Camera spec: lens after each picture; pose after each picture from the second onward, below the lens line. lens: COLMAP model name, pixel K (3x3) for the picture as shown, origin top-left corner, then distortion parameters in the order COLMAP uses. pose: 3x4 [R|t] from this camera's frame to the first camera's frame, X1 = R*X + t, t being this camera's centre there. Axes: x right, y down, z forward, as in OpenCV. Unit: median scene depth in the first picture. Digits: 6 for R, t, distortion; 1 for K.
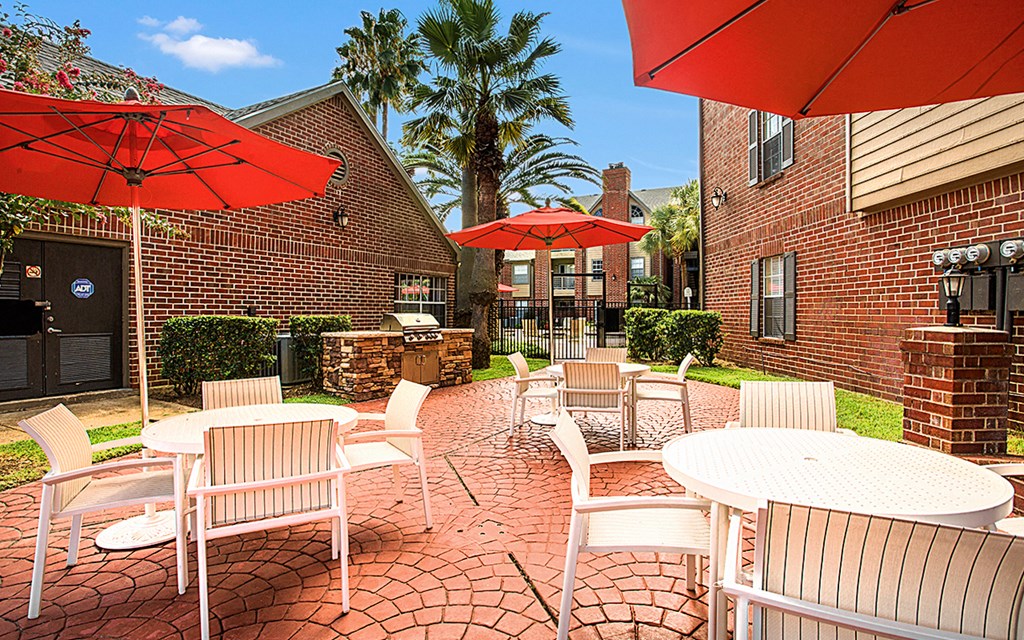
lens RADIAL K [[491.9, 0, 512.0], [0, 491.9, 320.0], [0, 0, 1]] dist [-0.002852, -0.000155]
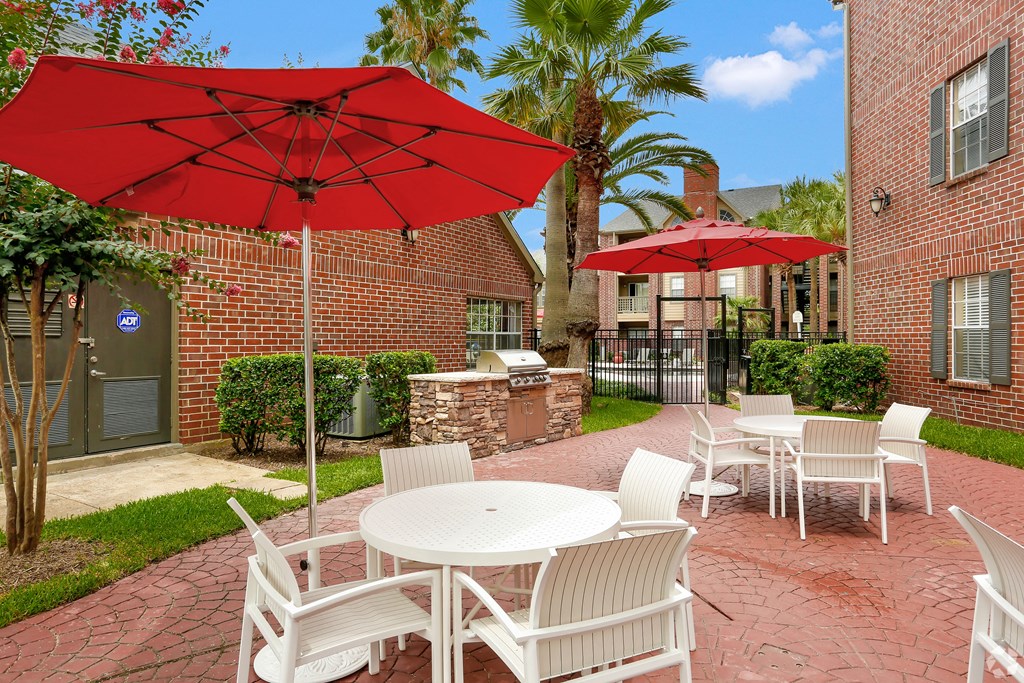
lens RADIAL K [[600.1, 0, 512.0], [0, 600.1, 341.5], [0, 0, 1]] dist [-0.004014, 0.022159]
pose [[0.999091, -0.000016, -0.042628, -0.161903], [-0.000467, 0.999936, -0.011308, -0.015924], [0.042625, 0.011317, 0.999027, 0.024496]]
